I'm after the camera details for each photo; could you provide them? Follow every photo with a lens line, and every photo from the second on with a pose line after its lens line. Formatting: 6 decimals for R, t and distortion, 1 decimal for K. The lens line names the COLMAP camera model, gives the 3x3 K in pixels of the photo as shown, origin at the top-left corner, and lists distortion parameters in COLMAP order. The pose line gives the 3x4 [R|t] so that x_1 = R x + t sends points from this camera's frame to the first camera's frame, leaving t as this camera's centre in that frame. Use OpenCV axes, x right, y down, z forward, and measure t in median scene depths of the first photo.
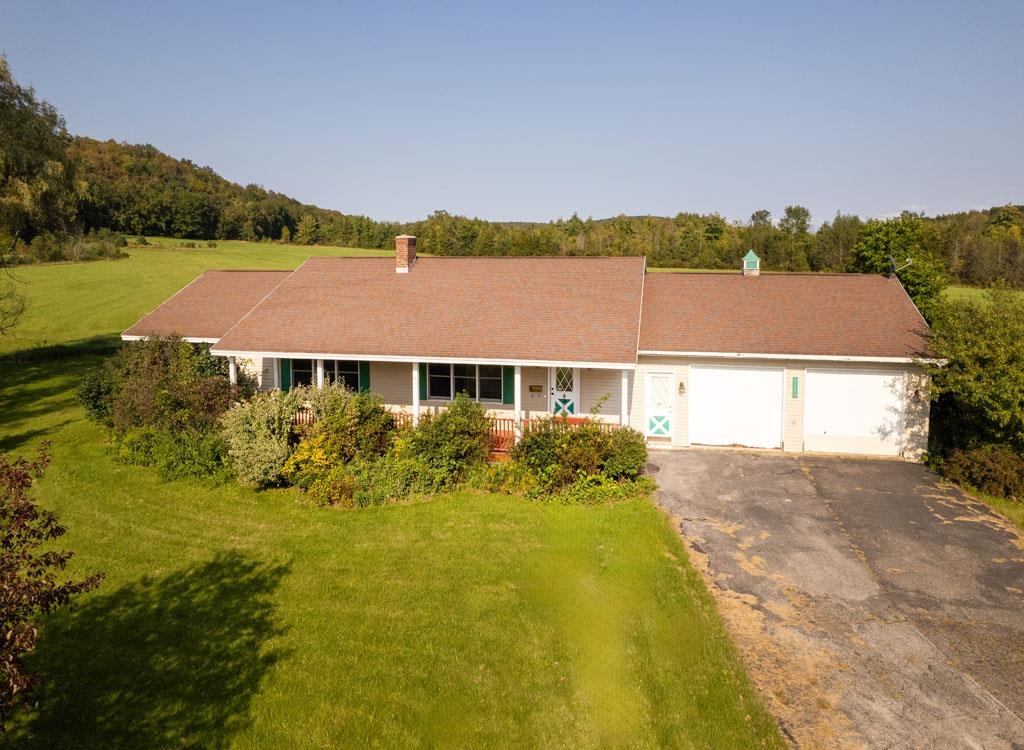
lens RADIAL K [[665.8, 0, 517.8], [0, 665.8, 373.5], [0, 0, 1]] dist [-0.070289, 0.078754]
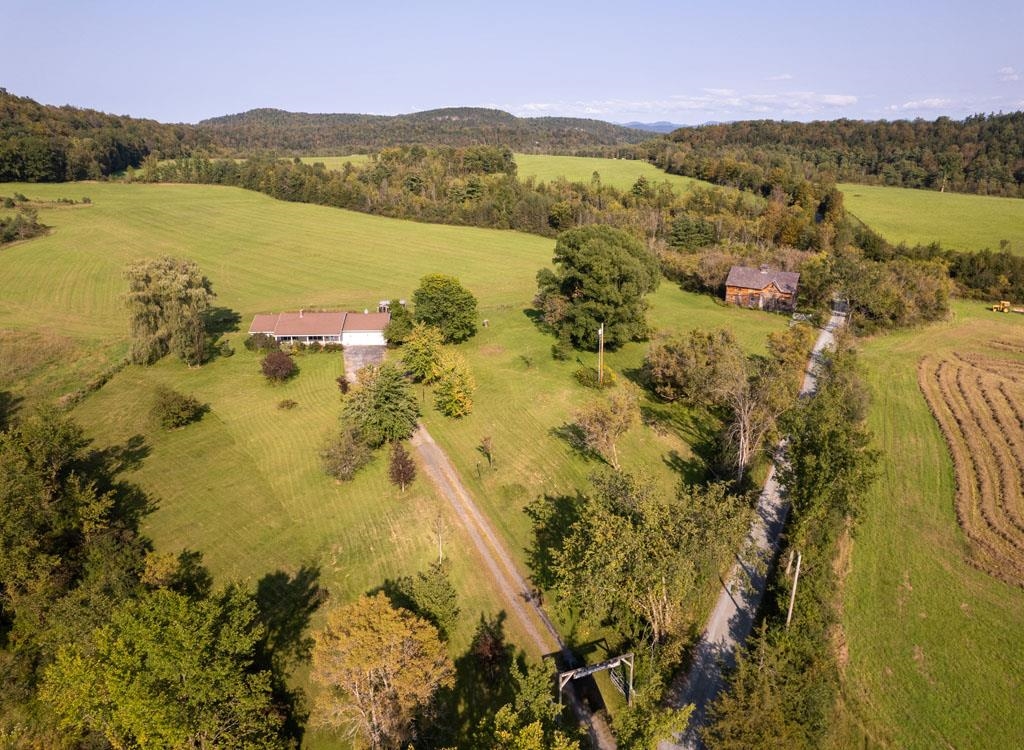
lens RADIAL K [[665.8, 0, 517.8], [0, 665.8, 373.5], [0, 0, 1]] dist [-0.070289, 0.078754]
pose [[0.971096, -0.081212, 0.224447, 0.323218], [0.041729, 0.983620, 0.175360, -0.619791], [-0.235011, -0.160925, 0.958578, -5.099999]]
